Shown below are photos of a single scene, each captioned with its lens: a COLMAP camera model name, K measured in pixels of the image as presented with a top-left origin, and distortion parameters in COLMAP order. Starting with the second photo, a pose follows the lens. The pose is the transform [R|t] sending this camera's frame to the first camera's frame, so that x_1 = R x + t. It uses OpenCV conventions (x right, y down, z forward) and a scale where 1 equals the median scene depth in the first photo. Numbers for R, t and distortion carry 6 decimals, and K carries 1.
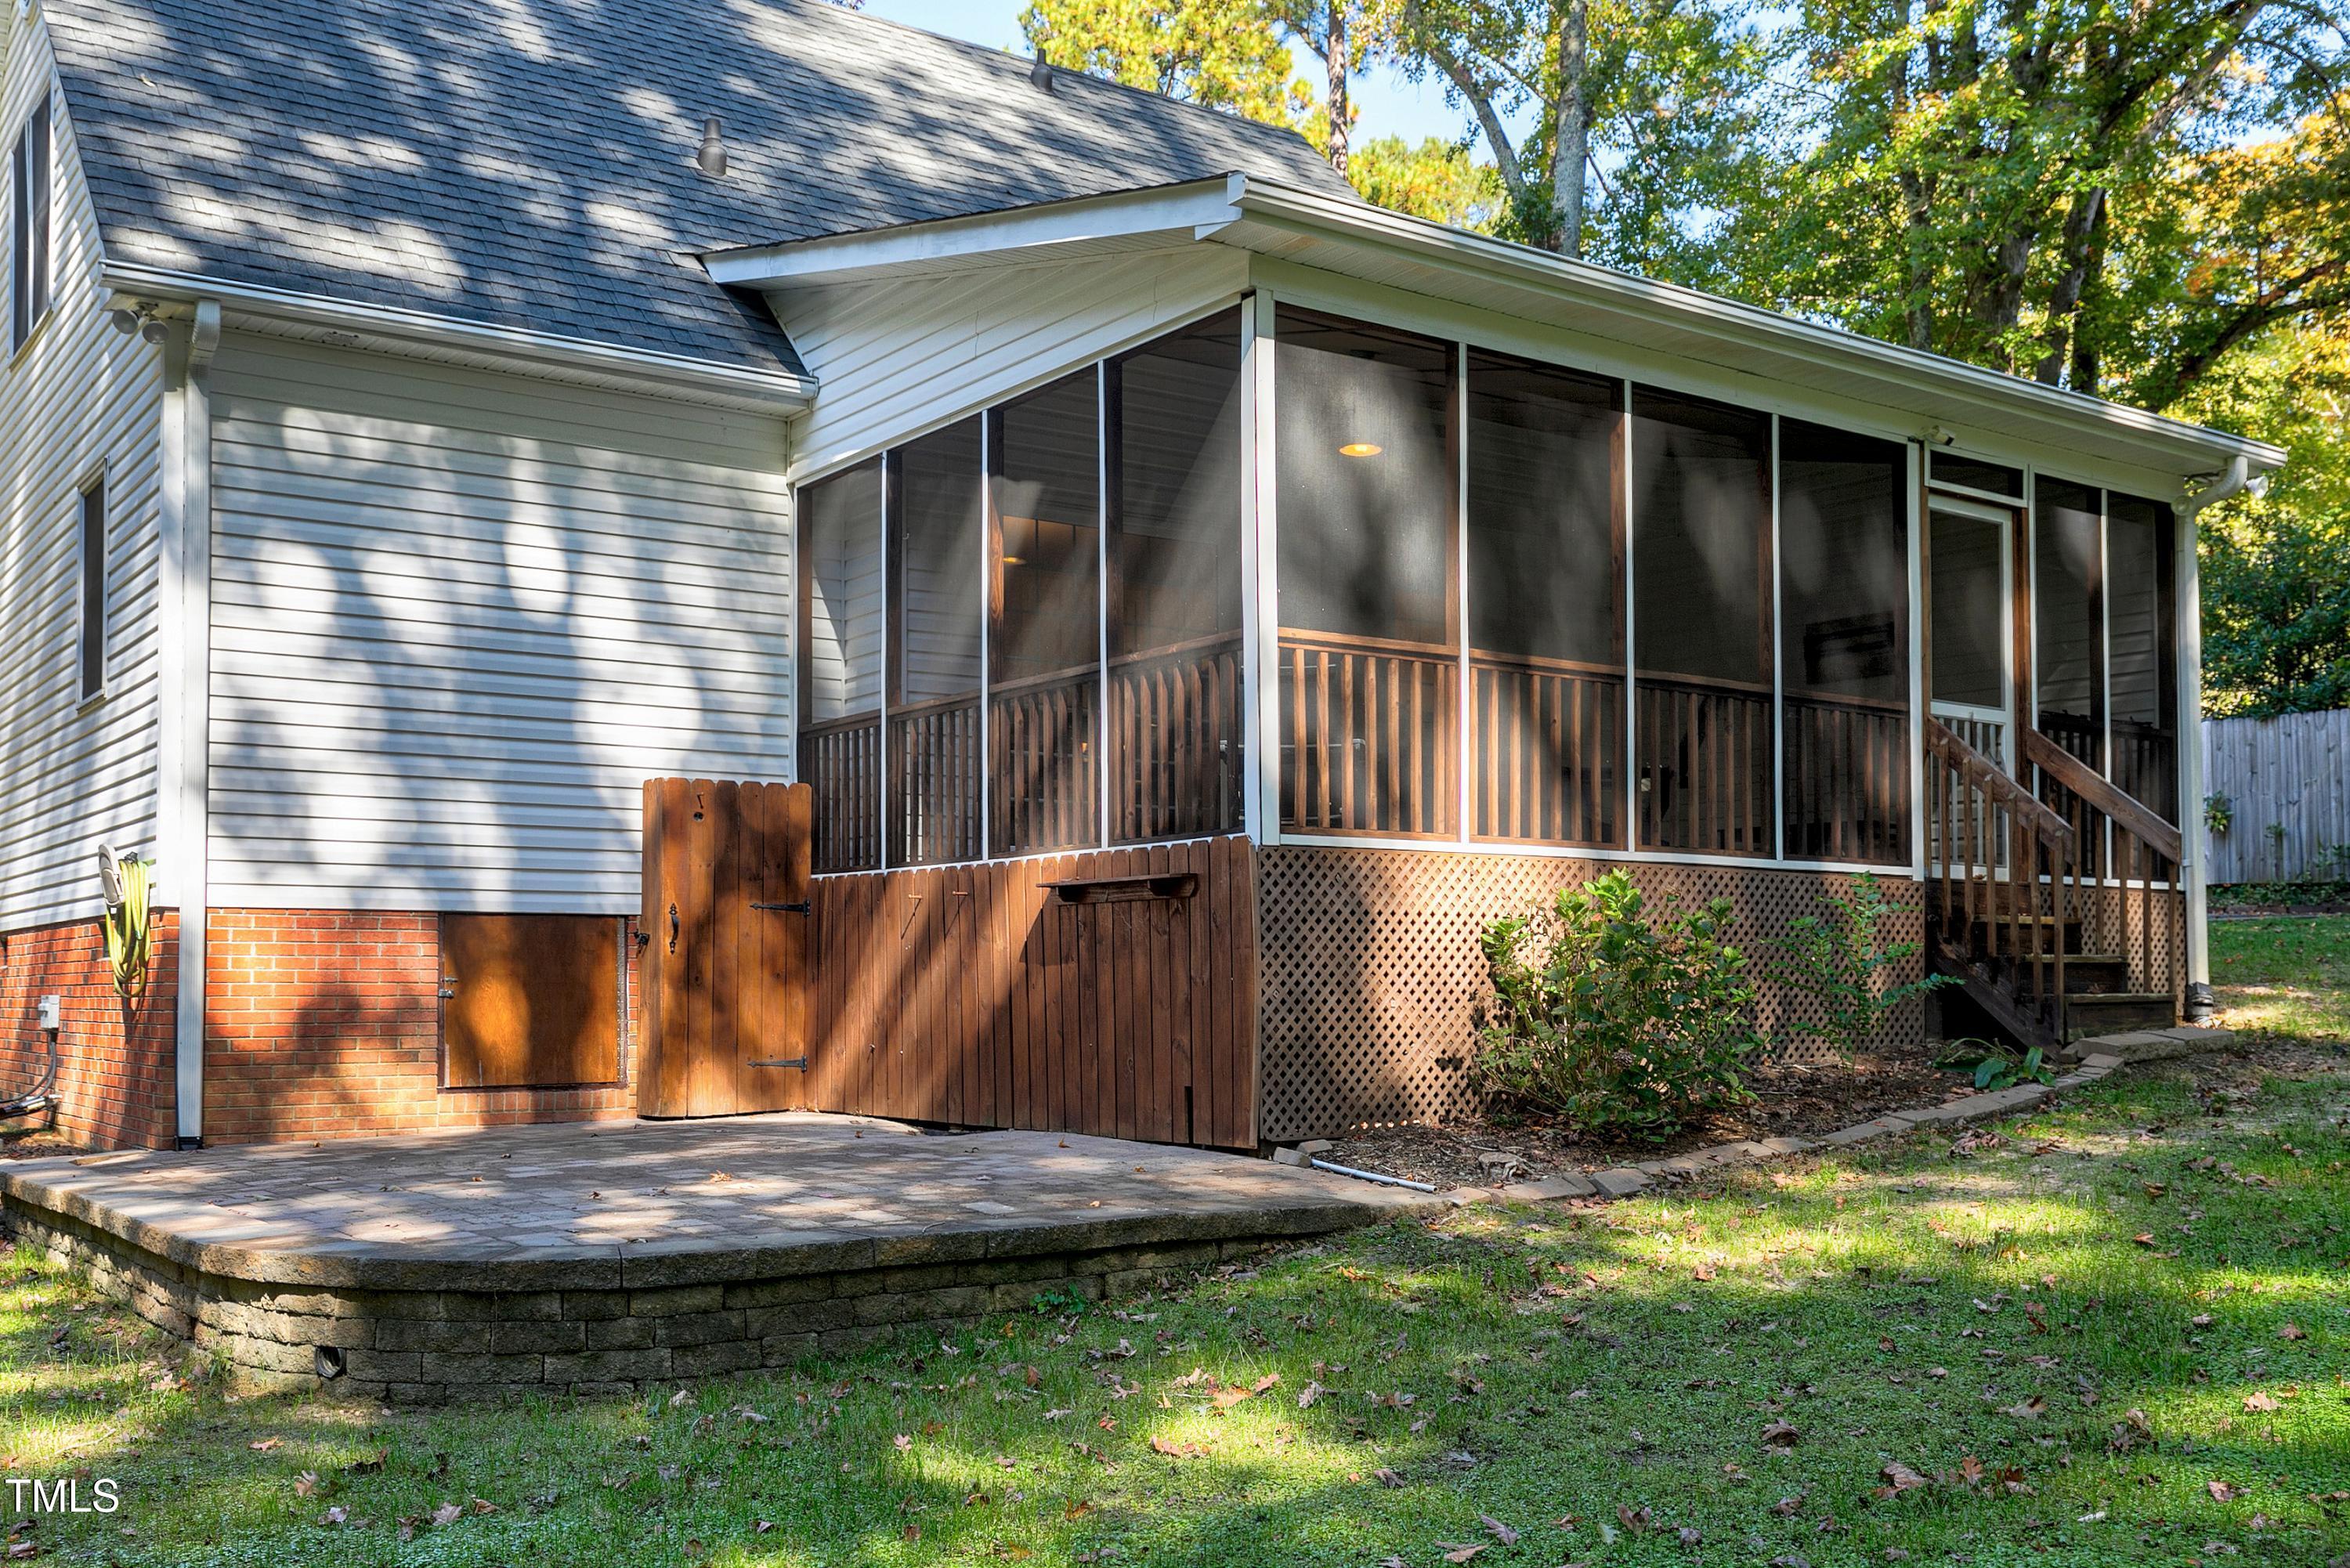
lens RADIAL K [[2297.5, 0, 1176.1], [0, 2297.5, 914.8], [0, 0, 1]] dist [0.053632, -0.198947]
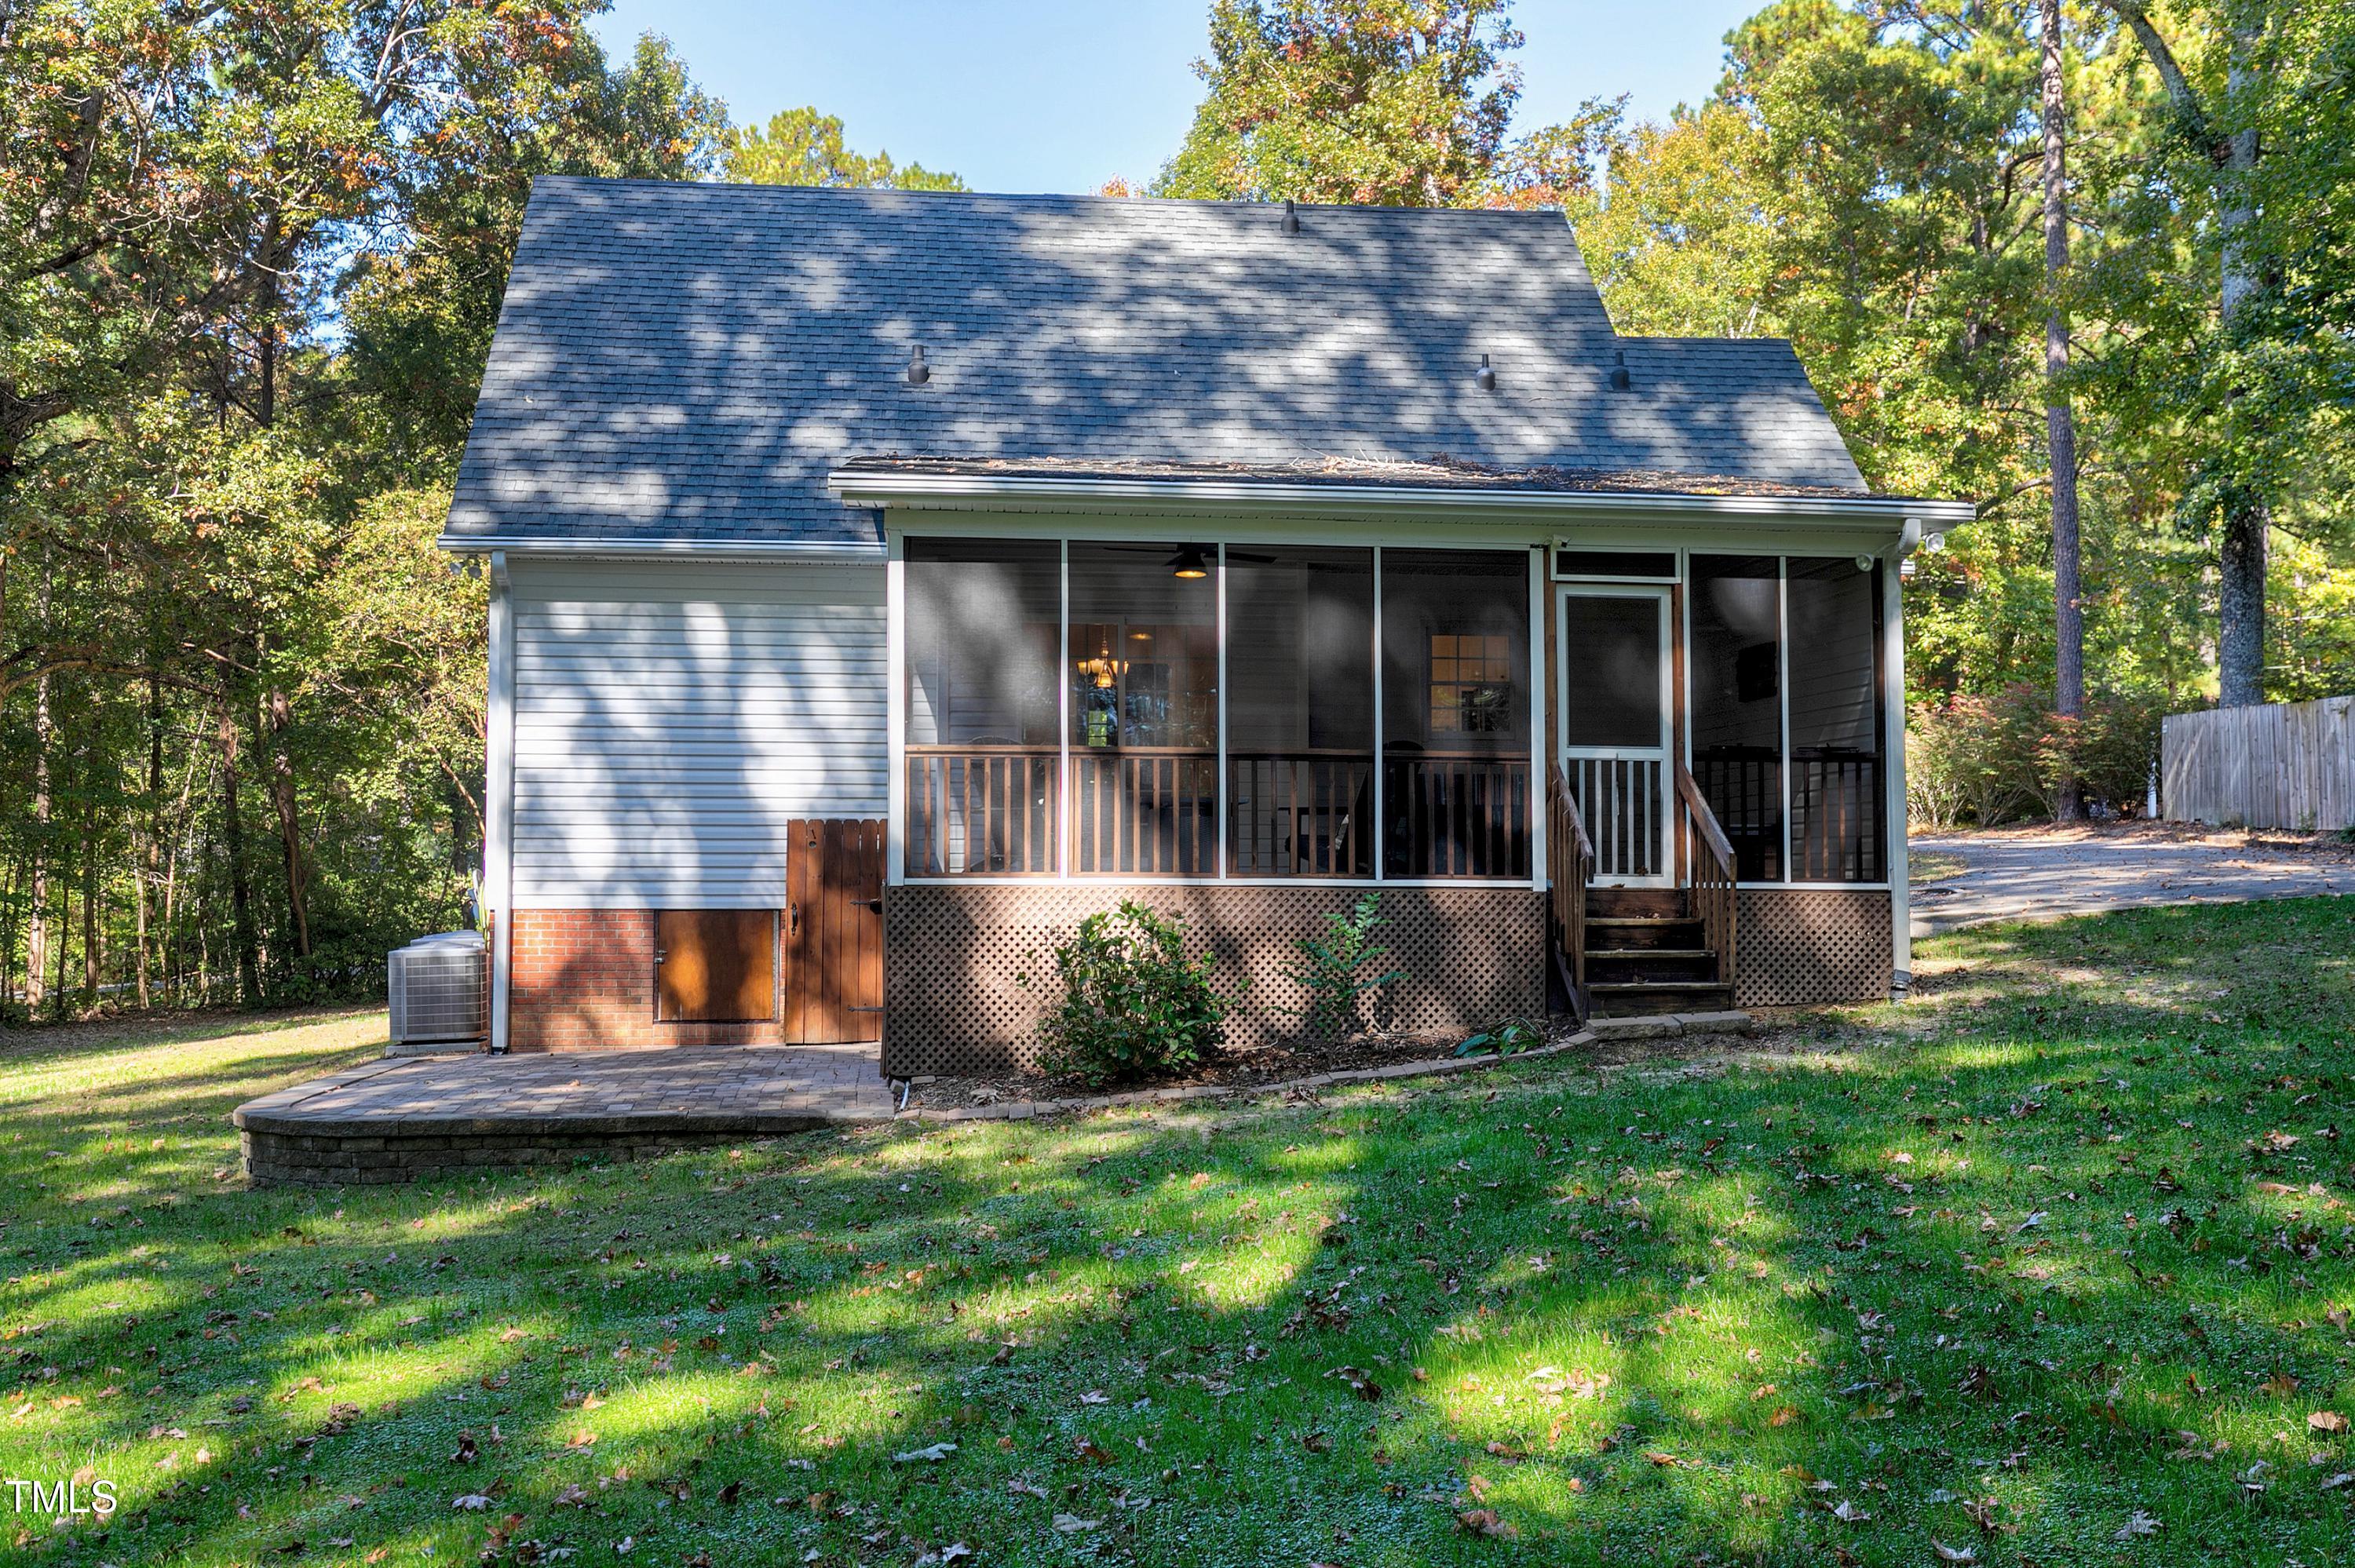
lens RADIAL K [[2390.6, 0, 1183.8], [0, 2390.6, 775.1], [0, 0, 1]] dist [-0.003580, -0.006542]
pose [[0.874635, -0.021278, -0.484315, 0.803649], [0.014497, 0.999738, -0.017741, -0.059142], [0.484565, 0.008496, 0.874714, -0.260566]]
